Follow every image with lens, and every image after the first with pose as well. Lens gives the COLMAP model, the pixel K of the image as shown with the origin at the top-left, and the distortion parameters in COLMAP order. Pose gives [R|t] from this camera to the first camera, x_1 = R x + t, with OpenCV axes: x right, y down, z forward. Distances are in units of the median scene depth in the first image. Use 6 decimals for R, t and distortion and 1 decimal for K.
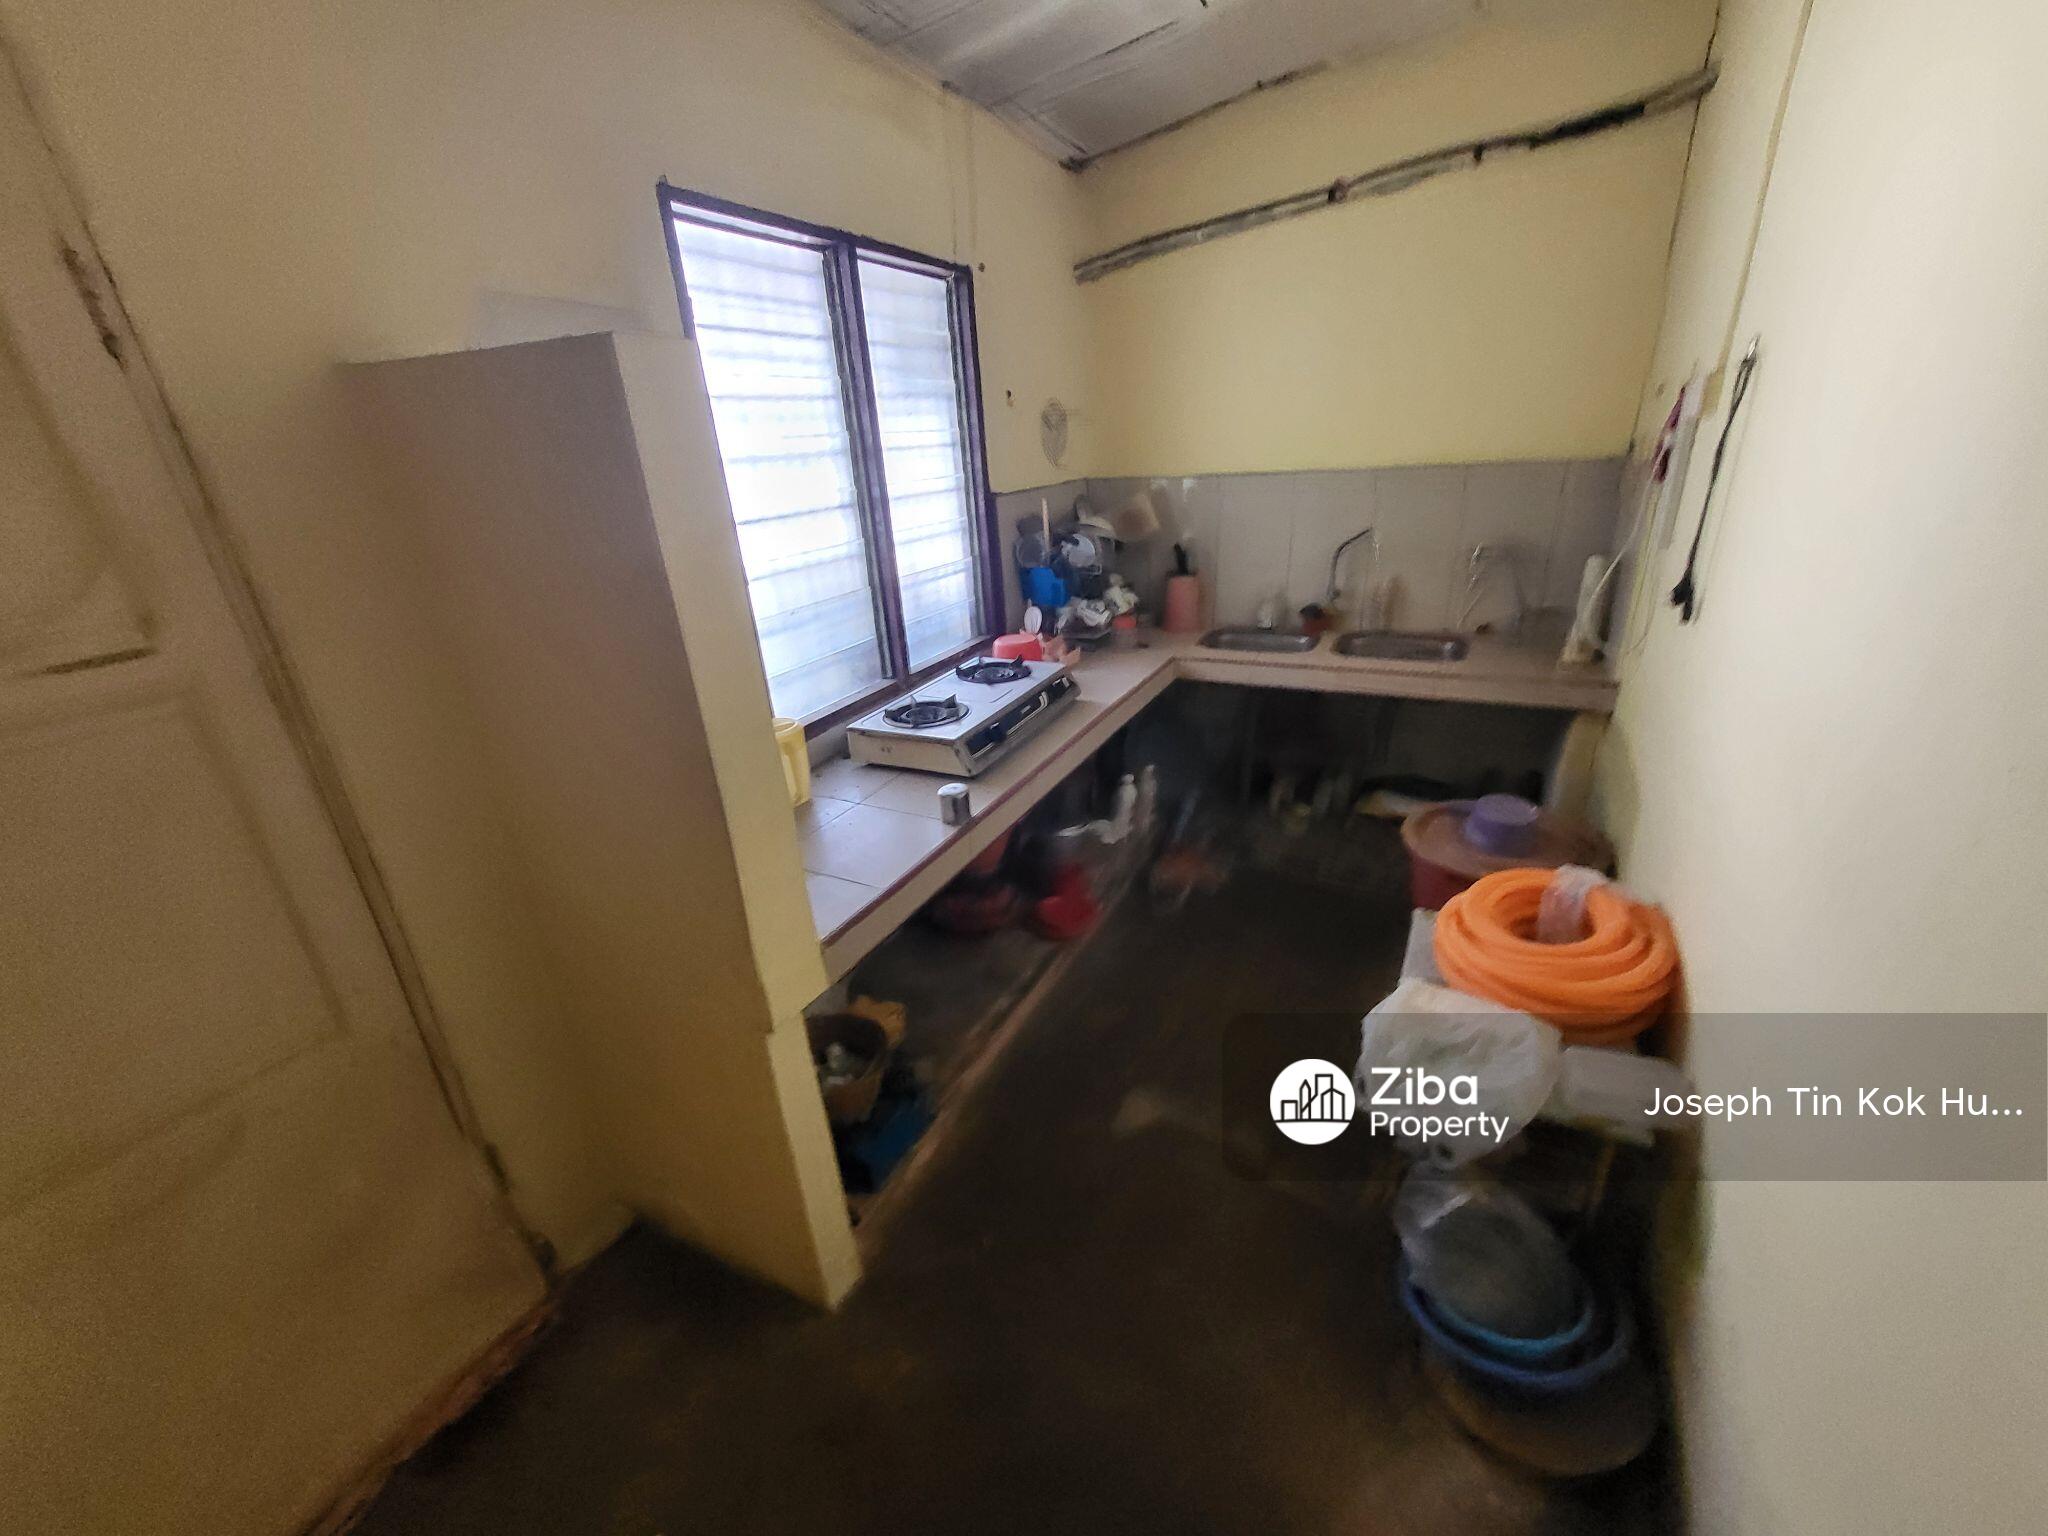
lens RADIAL K [[802.6, 0, 1028.2], [0, 802.6, 782.2], [0, 0, 1]] dist [-0.000049, 0.000369]
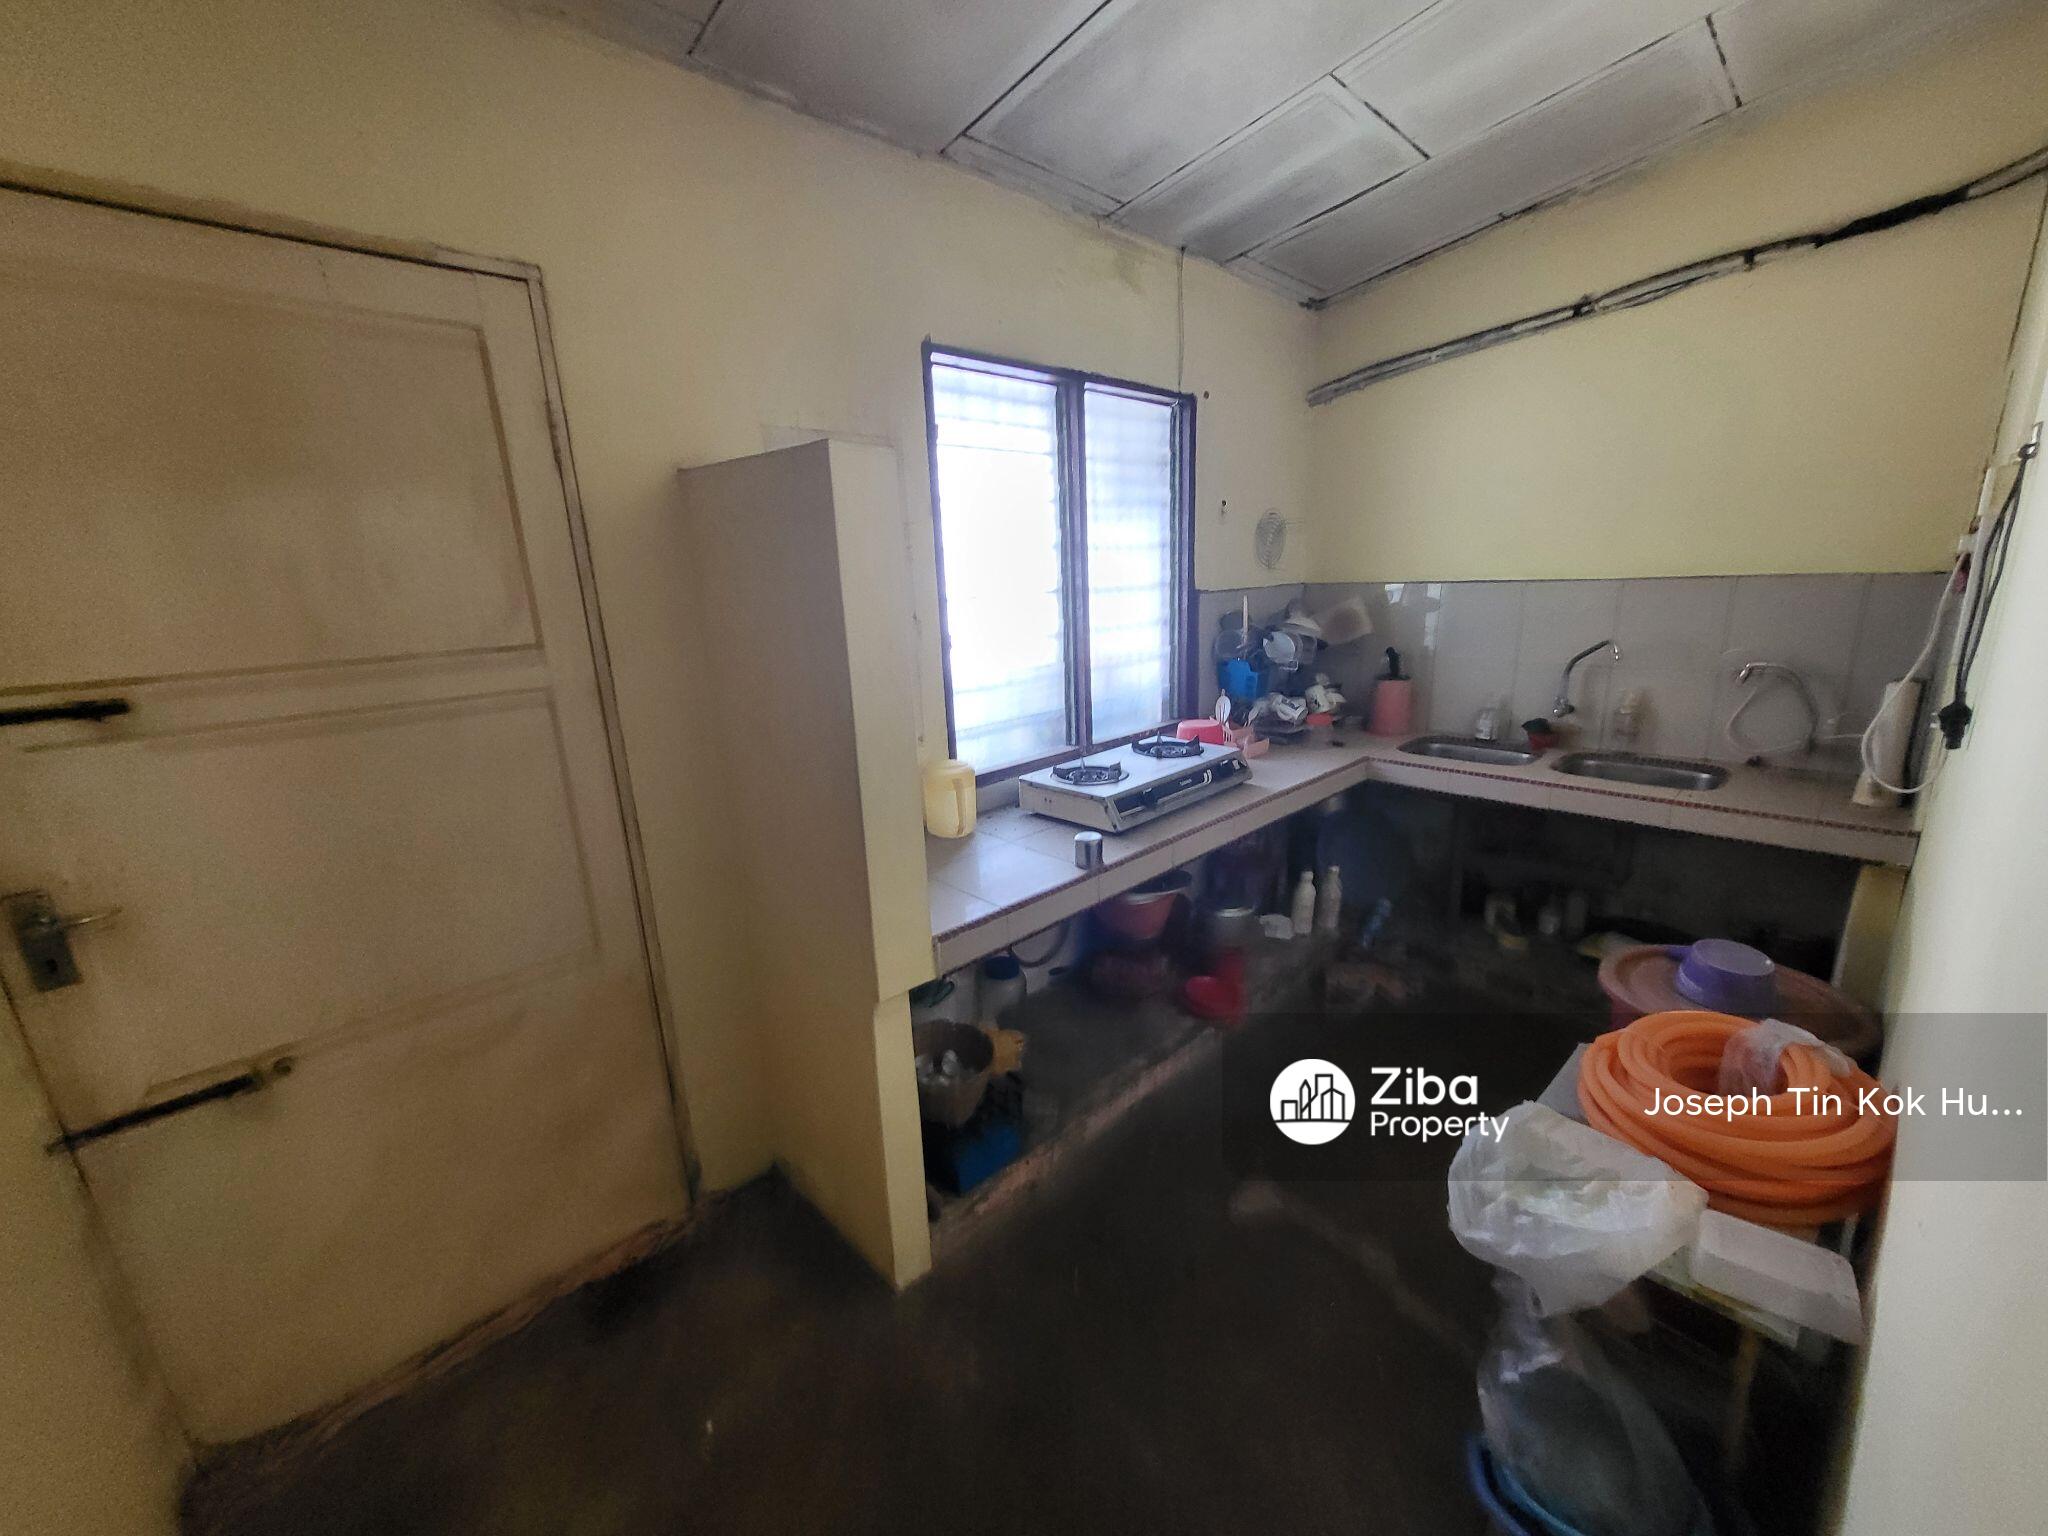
lens RADIAL K [[795.4, 0, 1026.8], [0, 795.4, 775.8], [0, 0, 1]] dist [0.012729, -0.000571]
pose [[0.945914, 0.108503, -0.305734, 0.105547], [-0.148186, 0.982860, -0.109665, 0.041160], [0.288595, 0.149039, 0.945780, -0.046600]]
